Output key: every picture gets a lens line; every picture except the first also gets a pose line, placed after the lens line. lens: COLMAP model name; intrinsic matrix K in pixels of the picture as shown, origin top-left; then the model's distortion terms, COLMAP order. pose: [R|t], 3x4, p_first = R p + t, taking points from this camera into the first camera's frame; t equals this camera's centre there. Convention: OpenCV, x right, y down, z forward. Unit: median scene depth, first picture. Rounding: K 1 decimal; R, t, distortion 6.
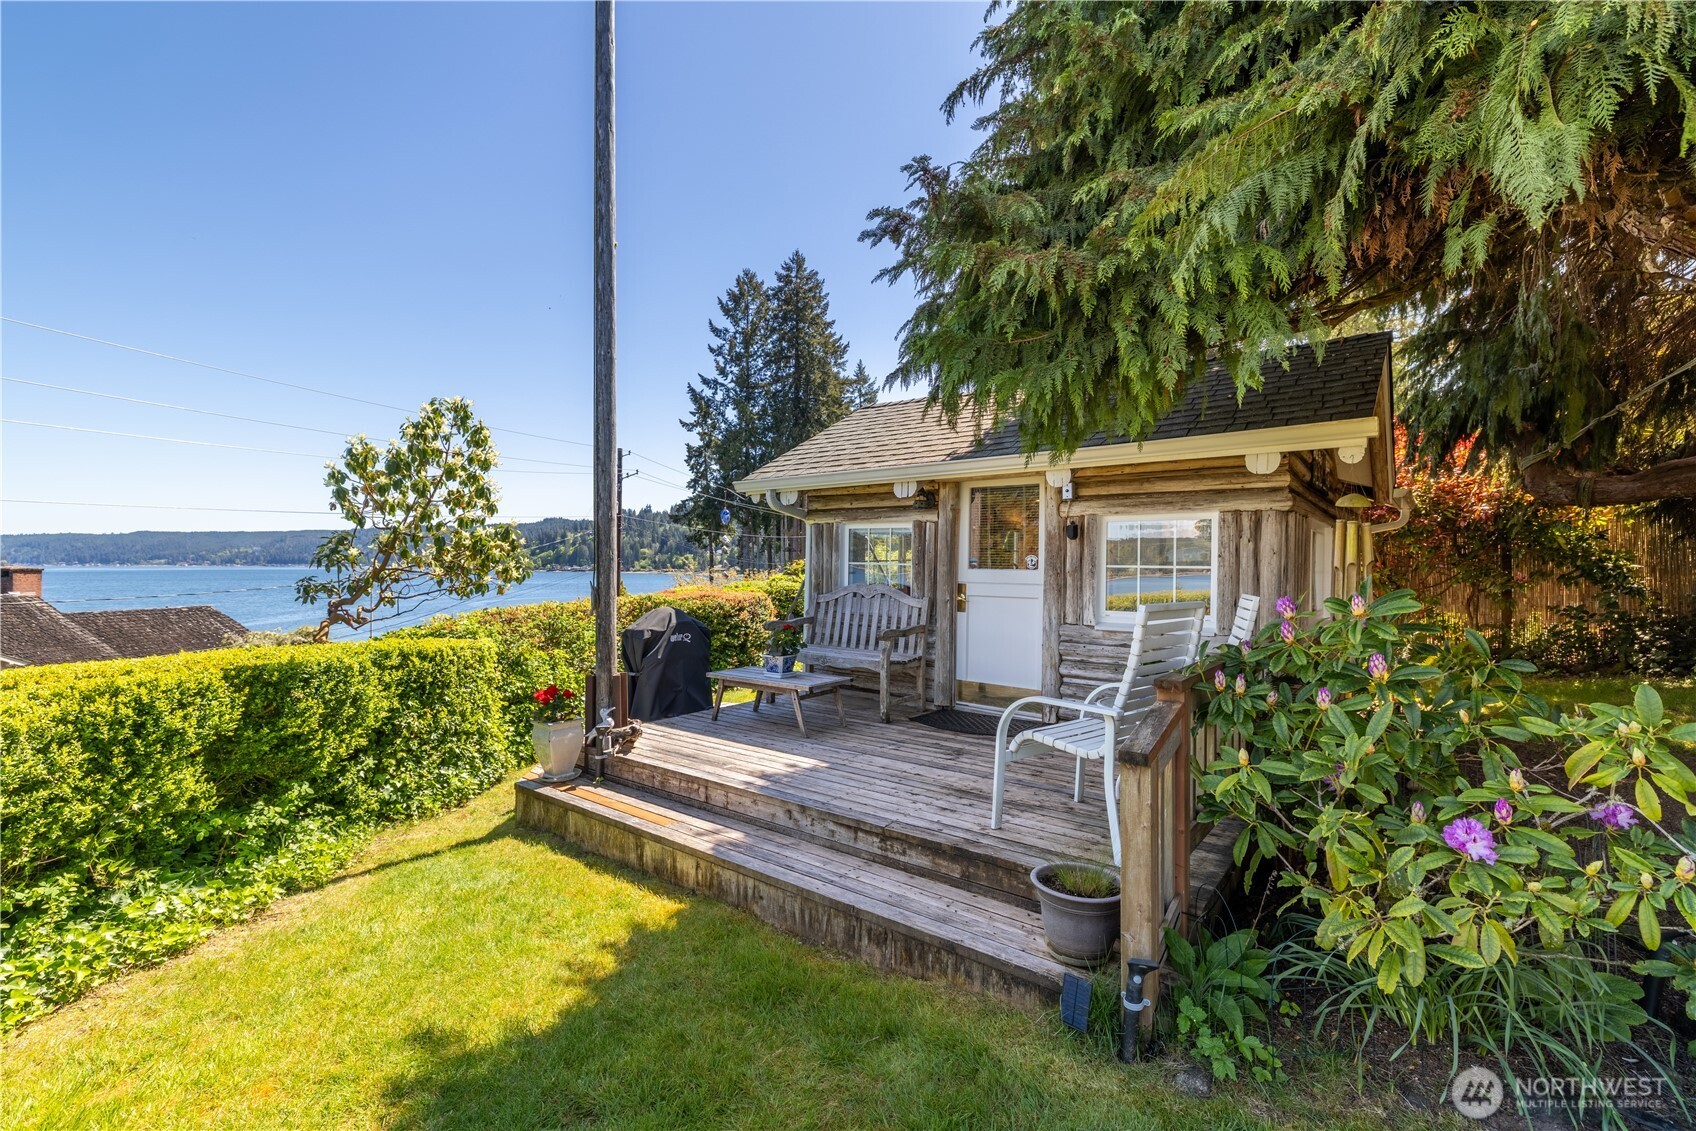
lens RADIAL K [[741.2, 0, 845.3], [0, 741.2, 562.6], [0, 0, 1]] dist [-0.000138, -0.000107]
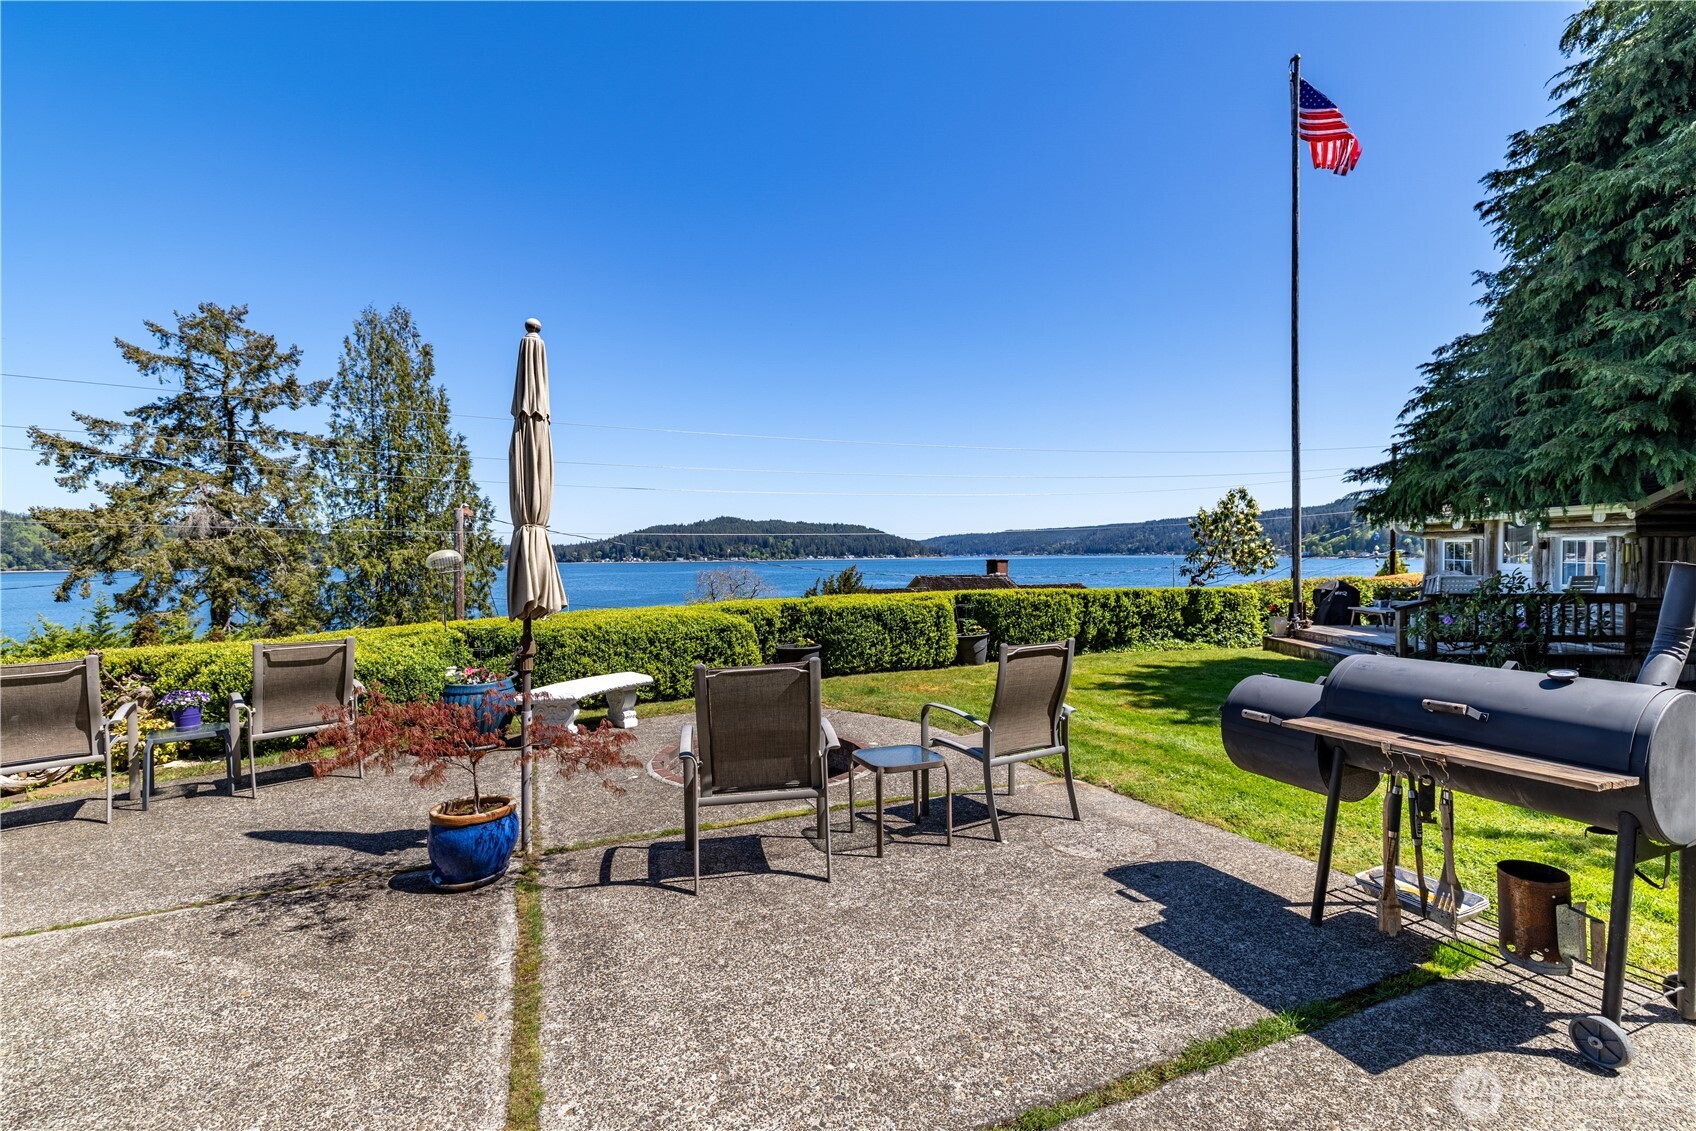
lens RADIAL K [[741.2, 0, 845.3], [0, 741.2, 562.6], [0, 0, 1]] dist [-0.000138, -0.000107]
pose [[0.563889, -0.000791, -0.825850, 0.819966], [0.014898, 0.999847, 0.009215, -0.037824], [0.825716, -0.017499, 0.563814, -1.579507]]
